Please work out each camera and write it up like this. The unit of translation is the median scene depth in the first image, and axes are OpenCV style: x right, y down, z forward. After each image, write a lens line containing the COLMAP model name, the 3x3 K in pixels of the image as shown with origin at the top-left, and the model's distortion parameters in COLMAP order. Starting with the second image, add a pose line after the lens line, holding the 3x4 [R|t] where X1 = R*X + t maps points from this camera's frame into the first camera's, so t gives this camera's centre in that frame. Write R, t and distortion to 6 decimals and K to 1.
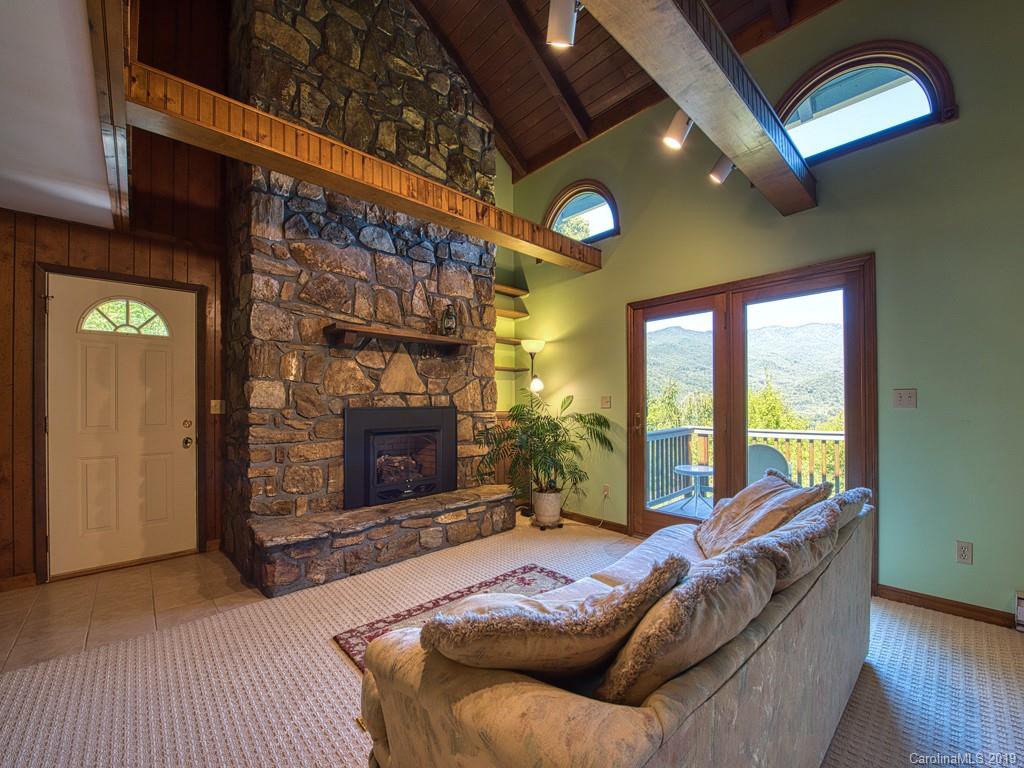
lens RADIAL K [[414.8, 0, 513.7], [0, 414.8, 401.7], [0, 0, 1]] dist [-0.016783, -0.000369]
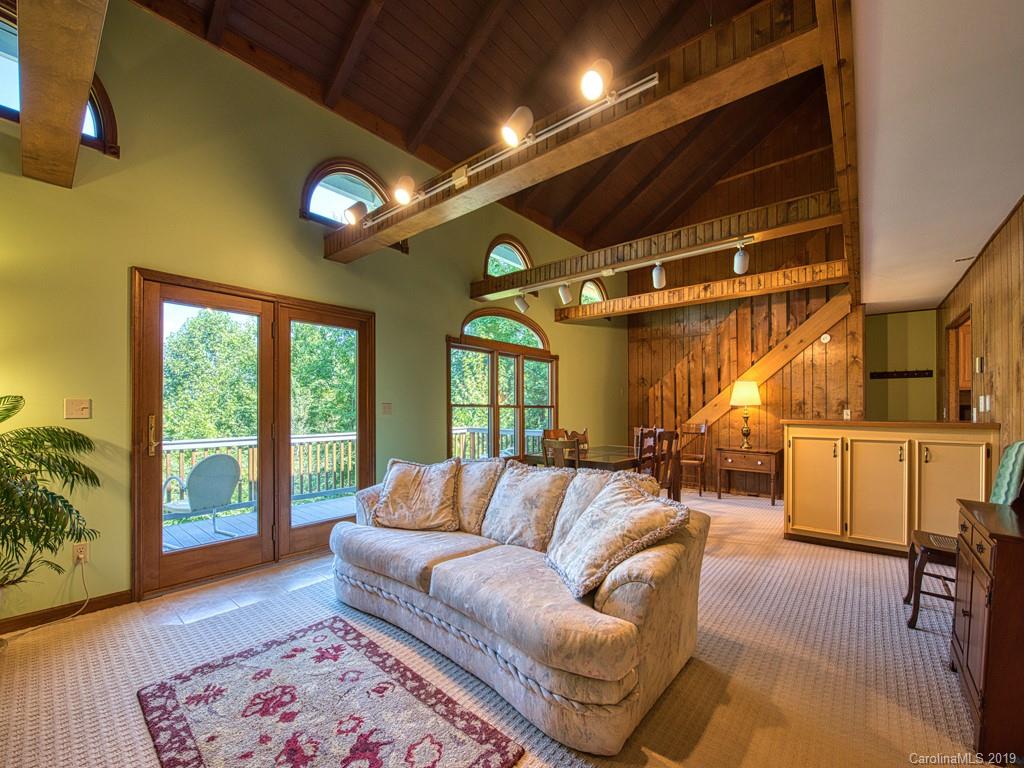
lens RADIAL K [[414.8, 0, 513.7], [0, 414.8, 401.7], [0, 0, 1]] dist [-0.016783, -0.000369]
pose [[-0.119644, 0.029574, 0.992376, -0.516247], [-0.003230, 0.999539, -0.030176, 0.008434], [-0.992812, -0.006816, -0.119493, 0.491609]]
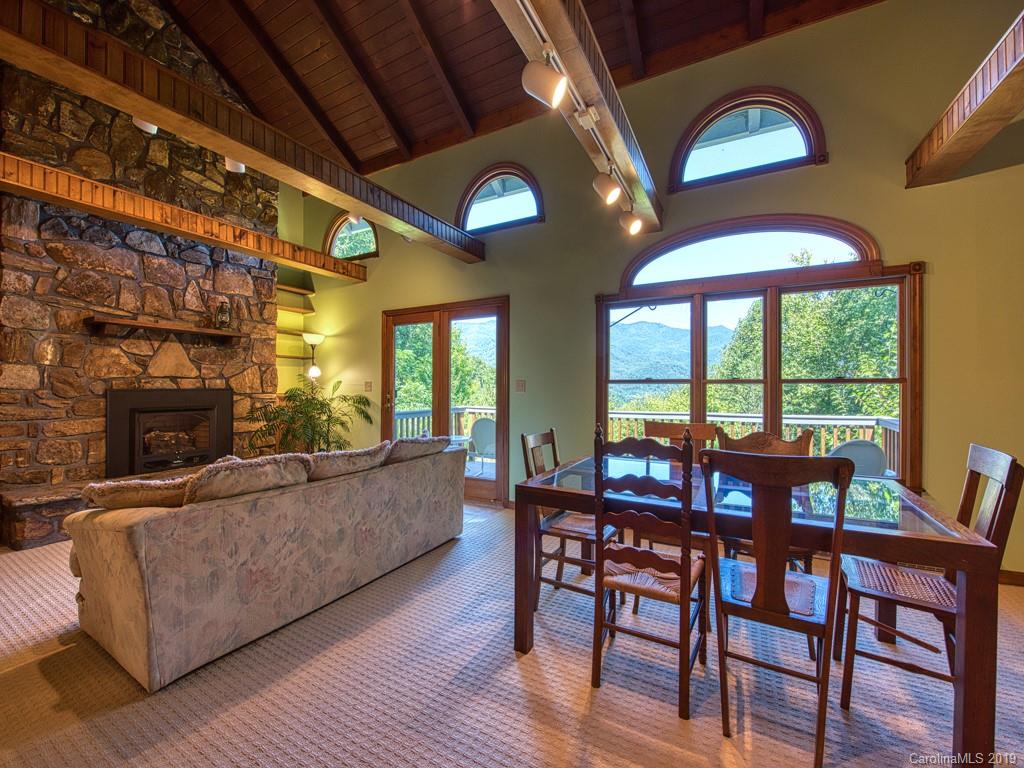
lens RADIAL K [[409.4, 0, 512.6], [0, 409.4, 388.1], [0, 0, 1]] dist [-0.018815, -0.000453]
pose [[0.946969, 0.008853, 0.321204, 0.281489], [-0.011199, 0.999922, 0.005459, -0.006513], [-0.321131, -0.008767, 0.946994, -0.390770]]
